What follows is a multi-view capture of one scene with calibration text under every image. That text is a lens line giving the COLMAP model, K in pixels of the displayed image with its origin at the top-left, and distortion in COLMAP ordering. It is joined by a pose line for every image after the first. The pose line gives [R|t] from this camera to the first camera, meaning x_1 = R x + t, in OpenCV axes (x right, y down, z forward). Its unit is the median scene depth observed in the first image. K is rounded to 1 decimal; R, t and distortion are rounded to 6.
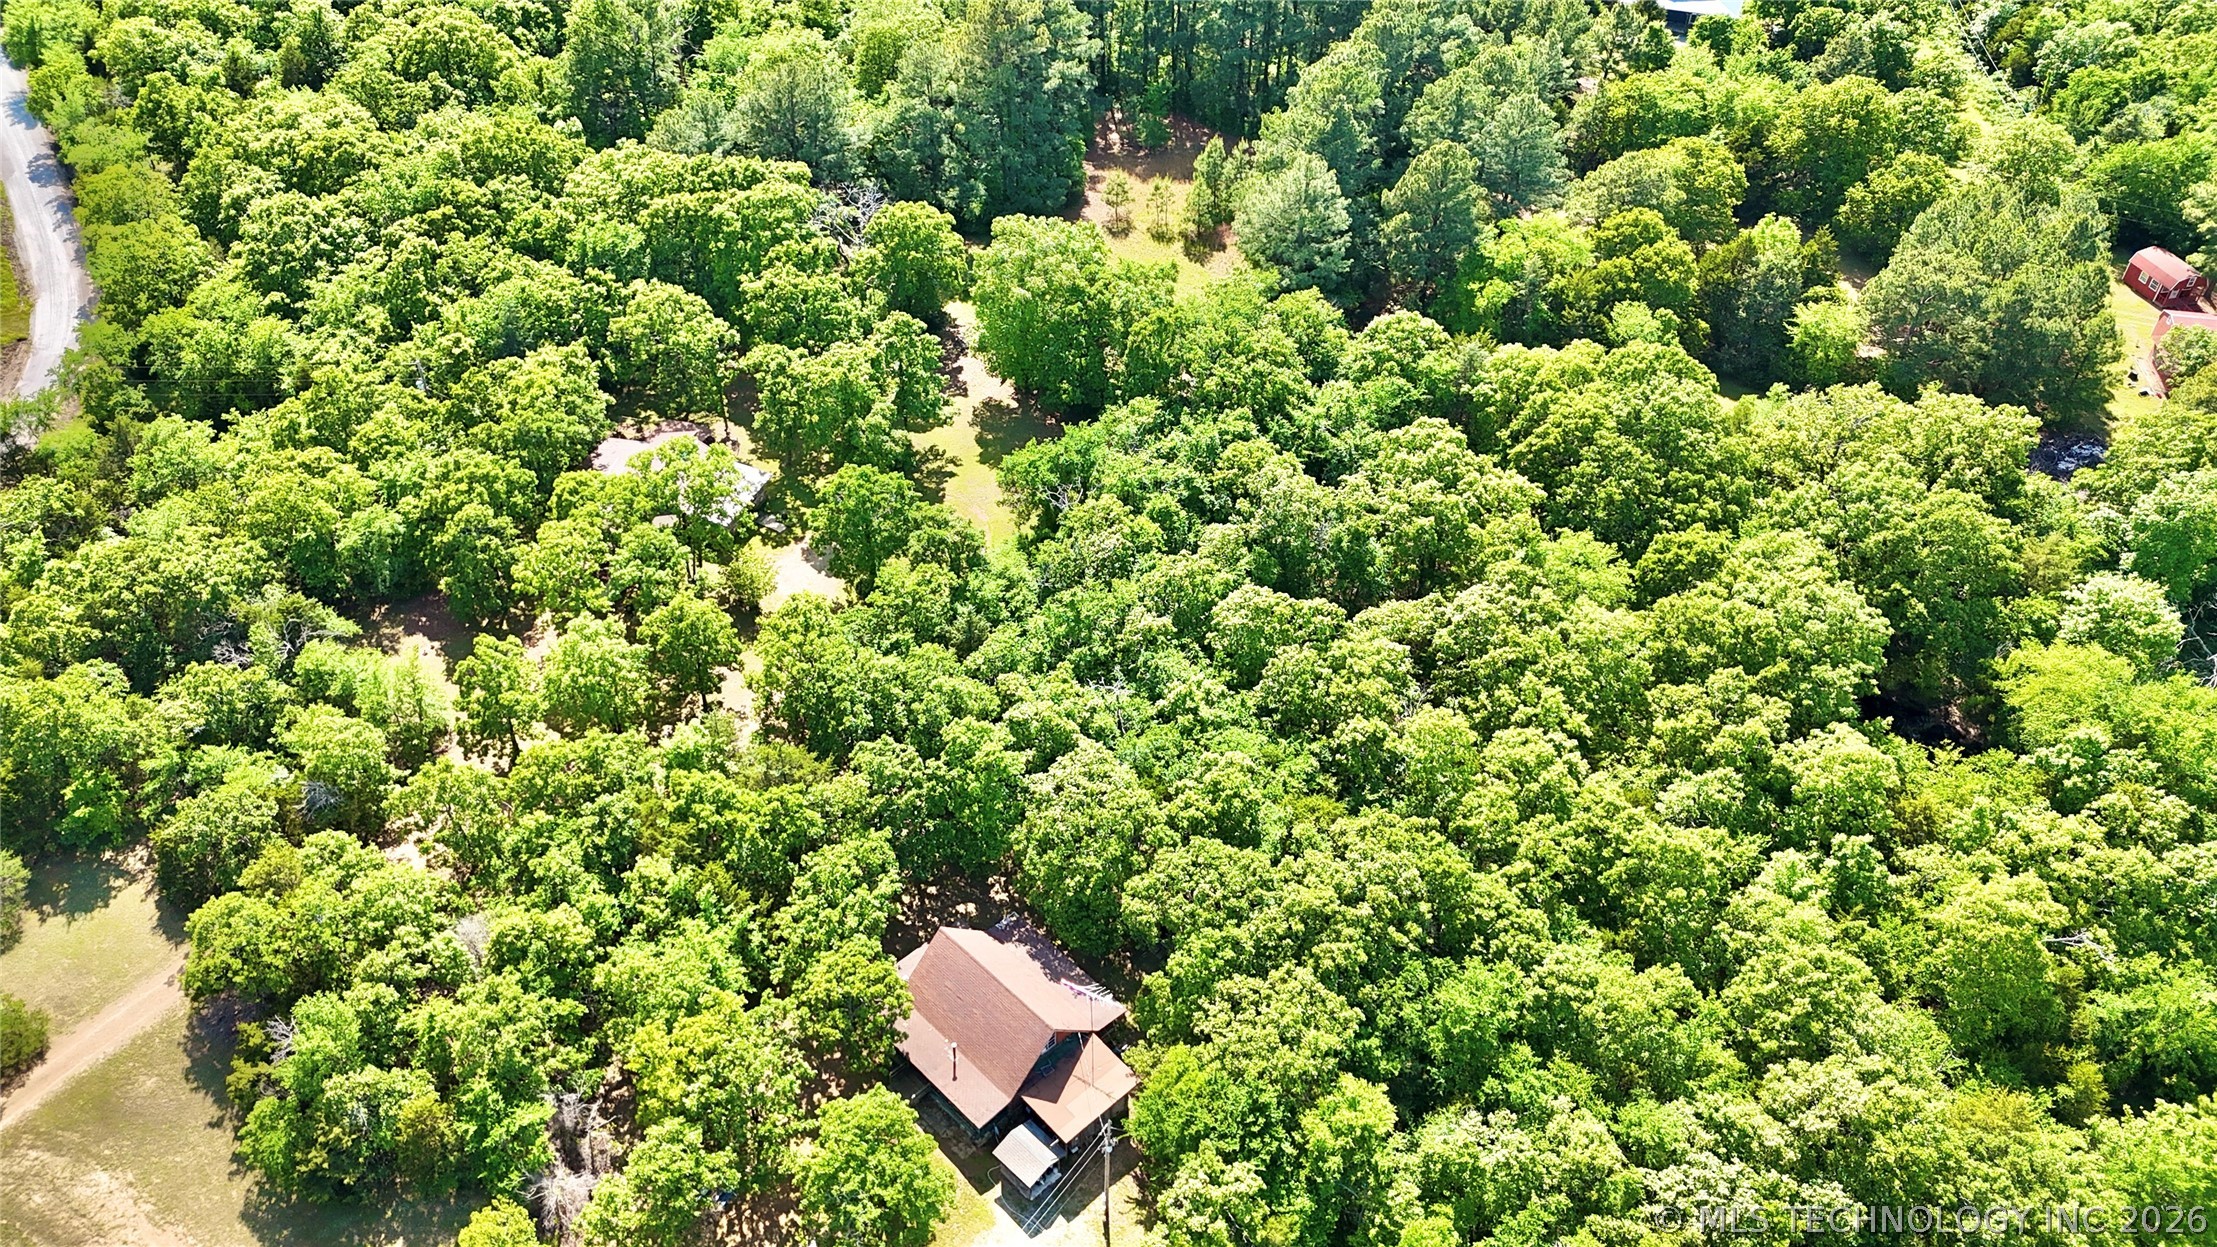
lens RADIAL K [[1613.1, 0, 1098.6], [0, 1613.1, 635.7], [0, 0, 1]] dist [0.050509, -0.053806]
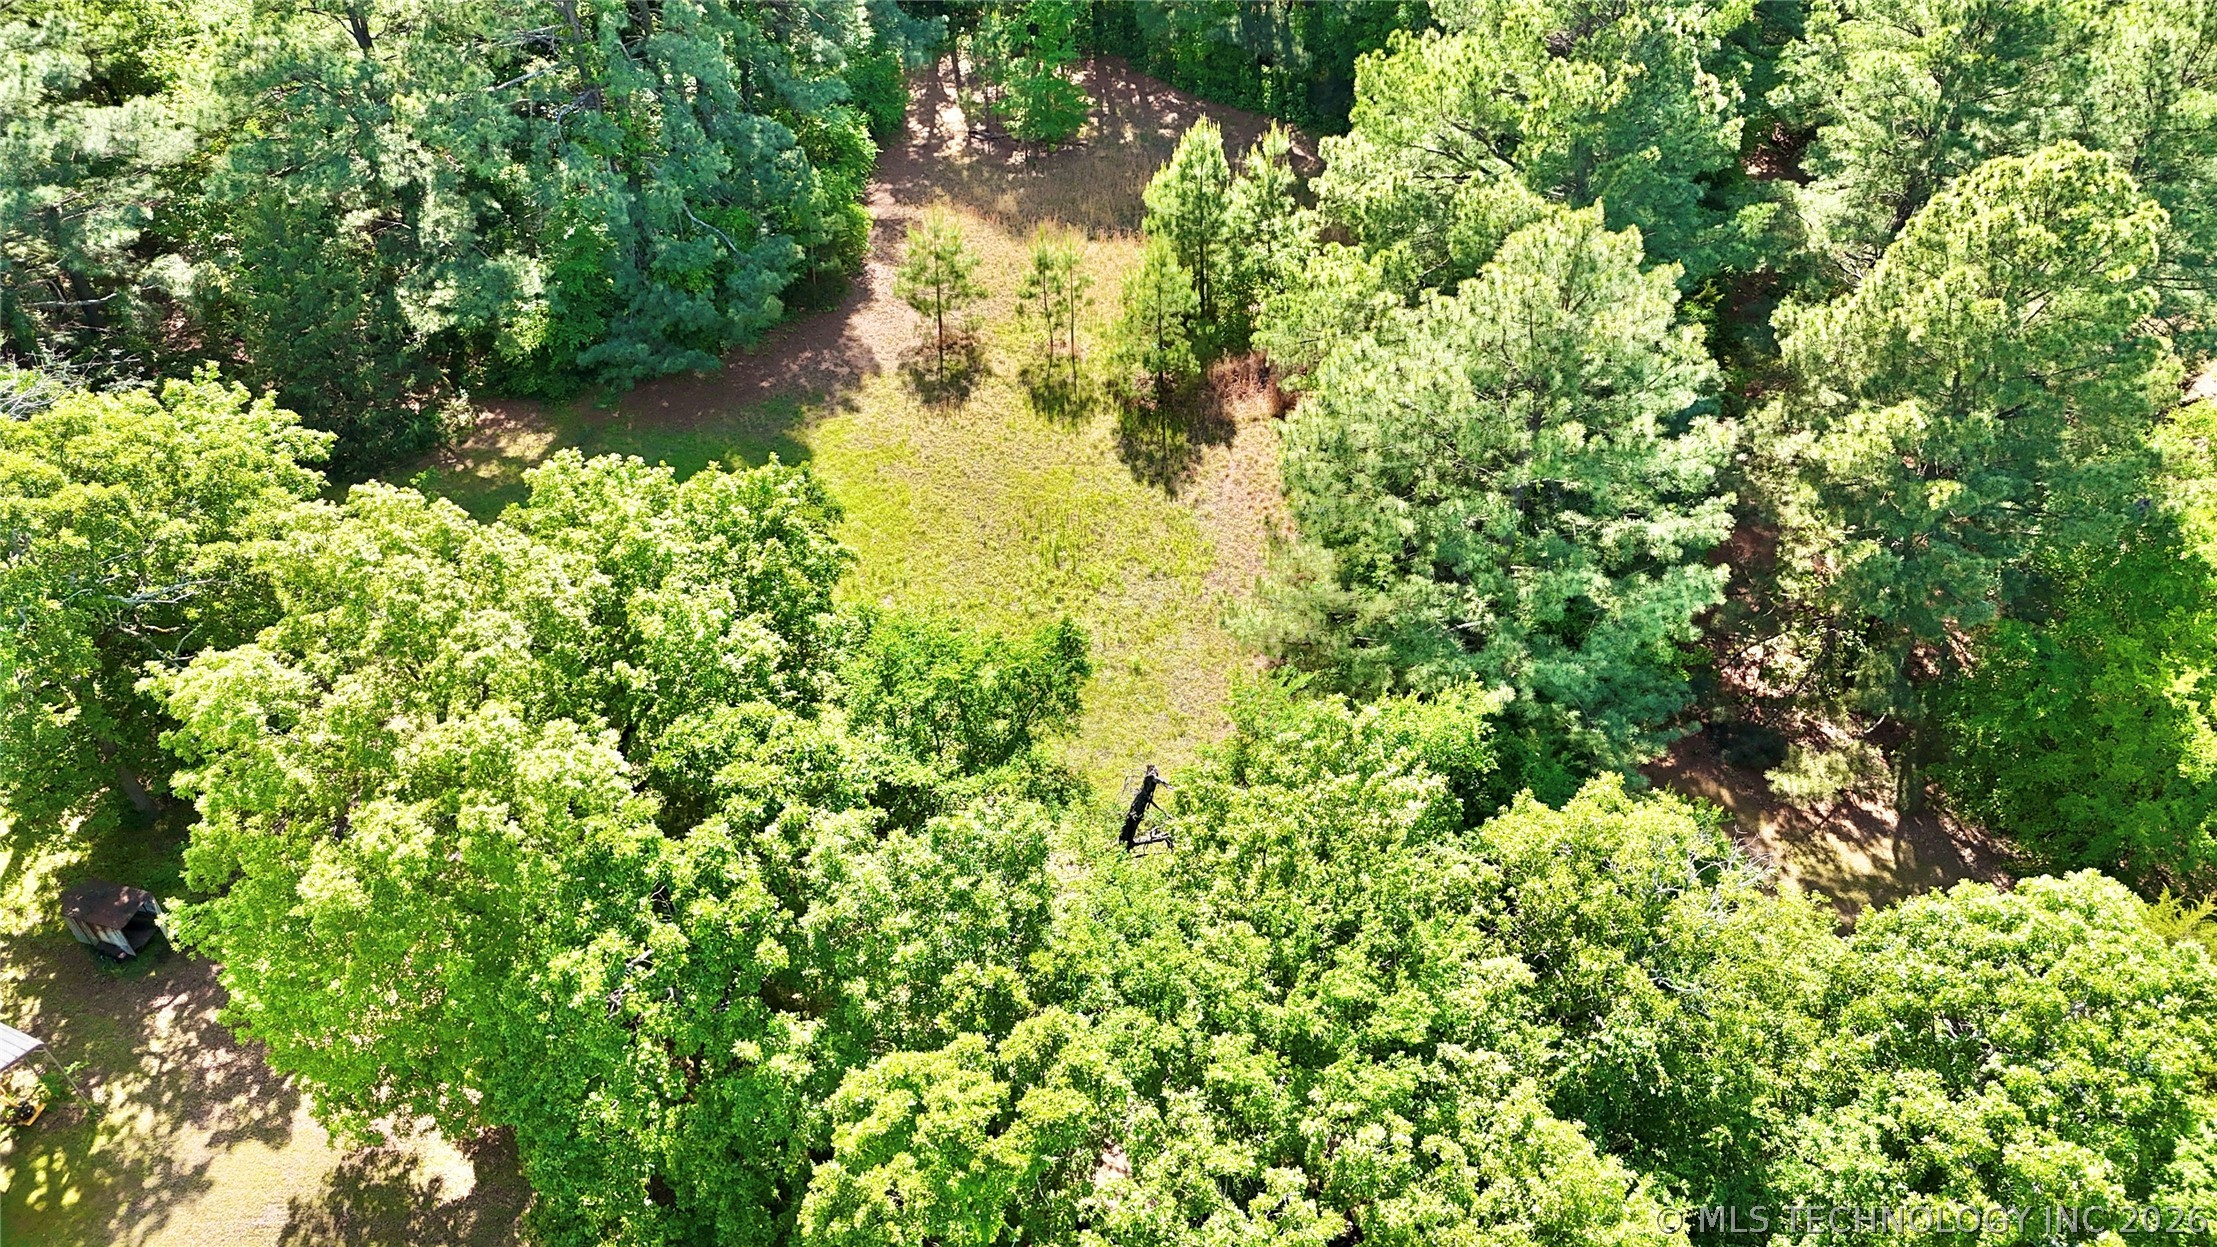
lens RADIAL K [[1613.1, 0, 1113.6], [0, 1613.1, 632.0], [0, 0, 1]] dist [0.050509, -0.053806]
pose [[0.999384, -0.020026, 0.028823, 0.066465], [0.019350, 0.999535, 0.023562, -0.337152], [-0.029282, -0.022990, 0.999307, 1.057650]]
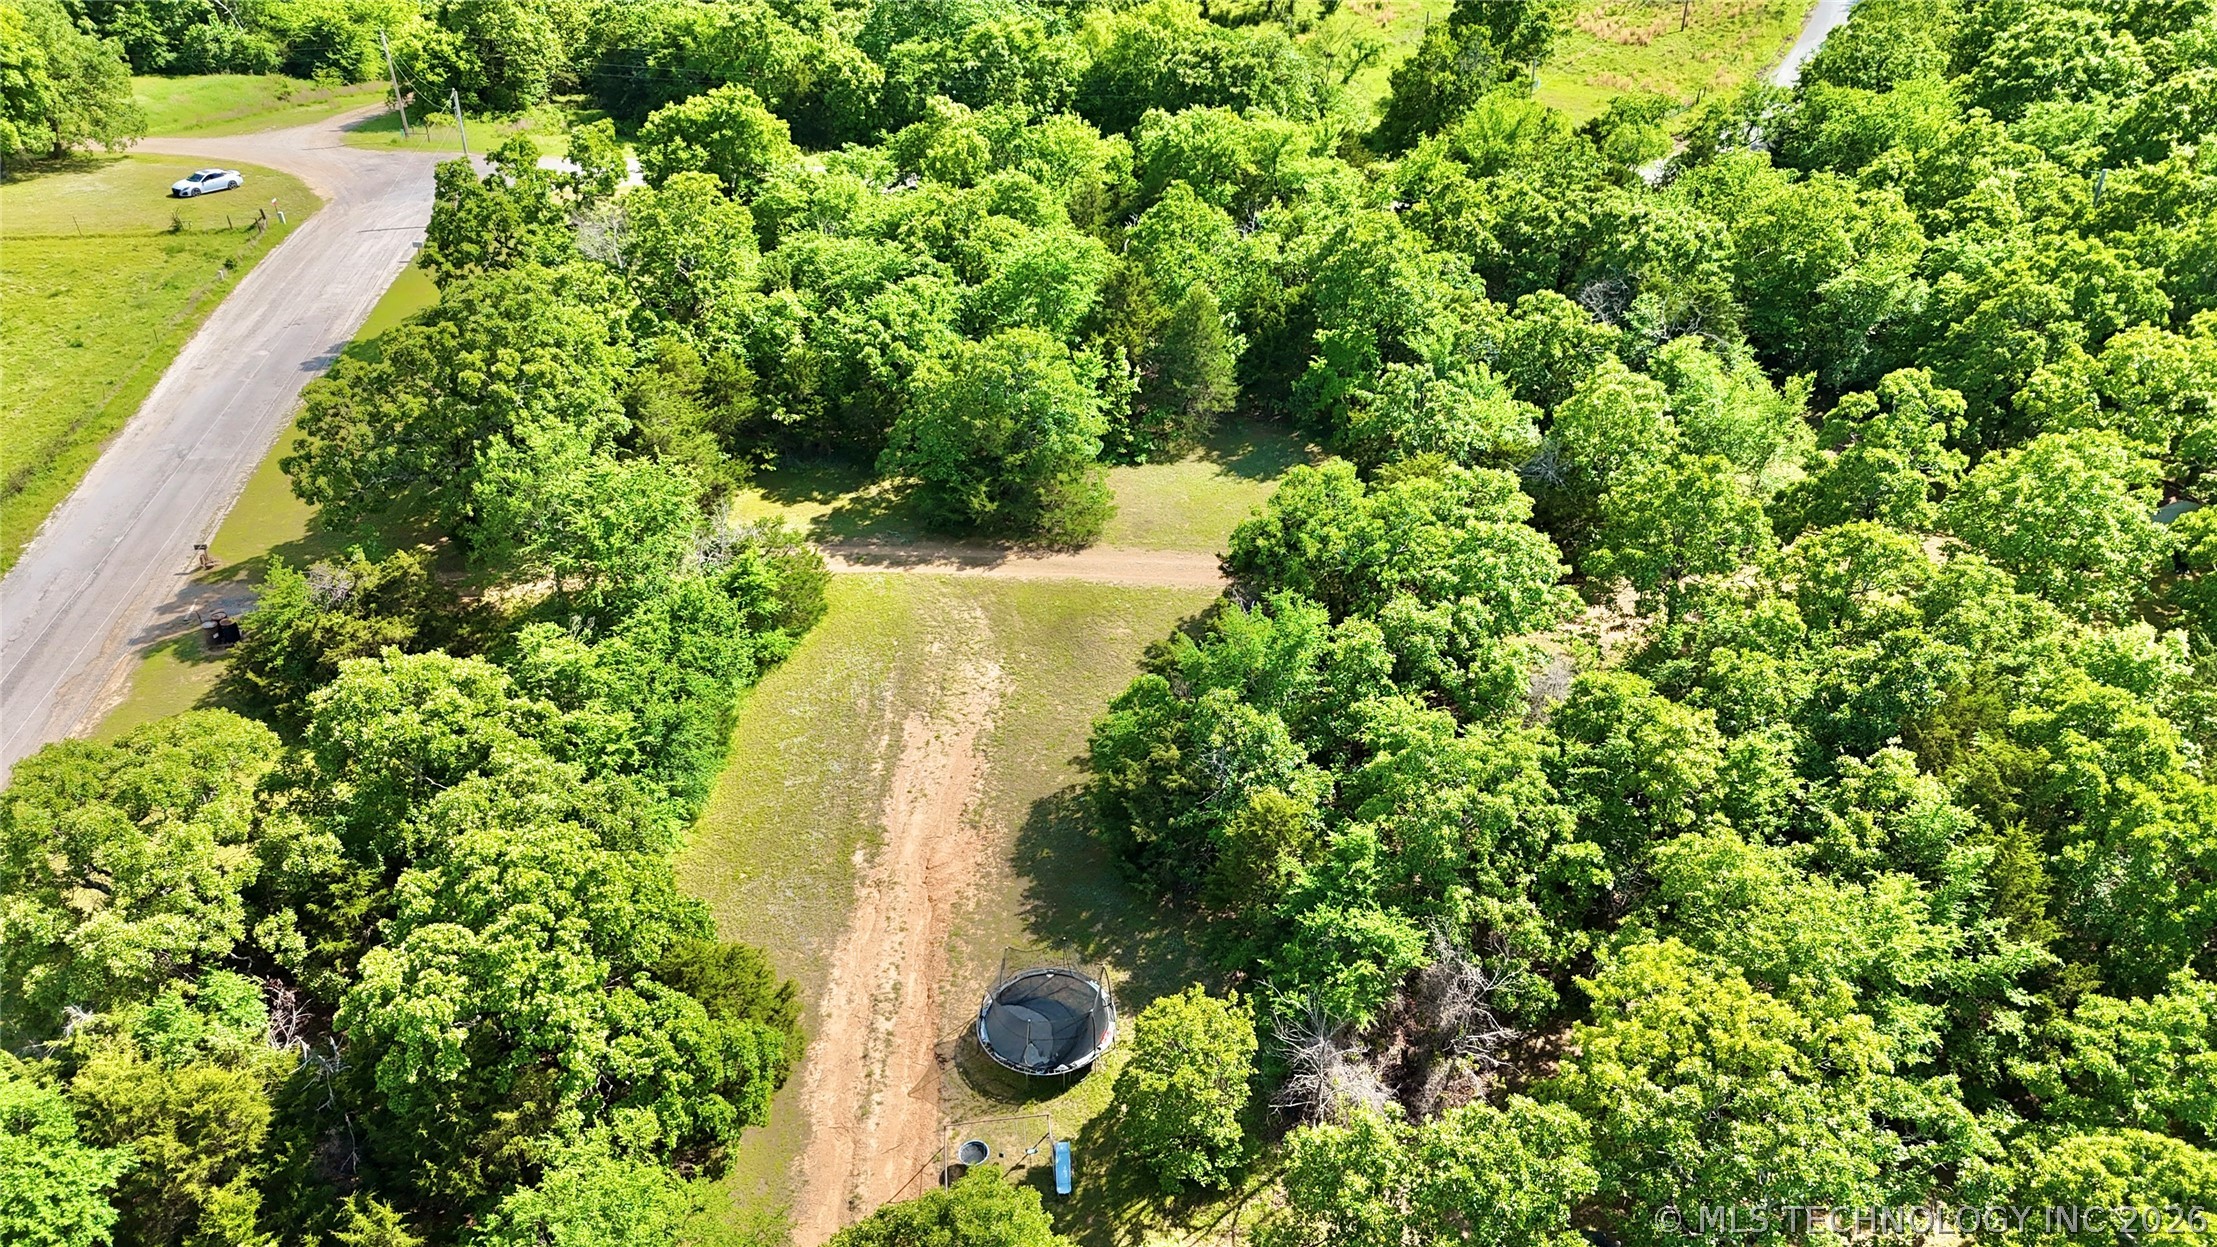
lens RADIAL K [[1613.1, 0, 1115.5], [0, 1613.1, 648.6], [0, 0, 1]] dist [0.050509, -0.053806]
pose [[0.488870, 0.460353, -0.741000, -0.047560], [-0.570900, 0.811098, 0.127254, 0.176207], [0.659606, 0.360826, 0.659337, 0.490028]]
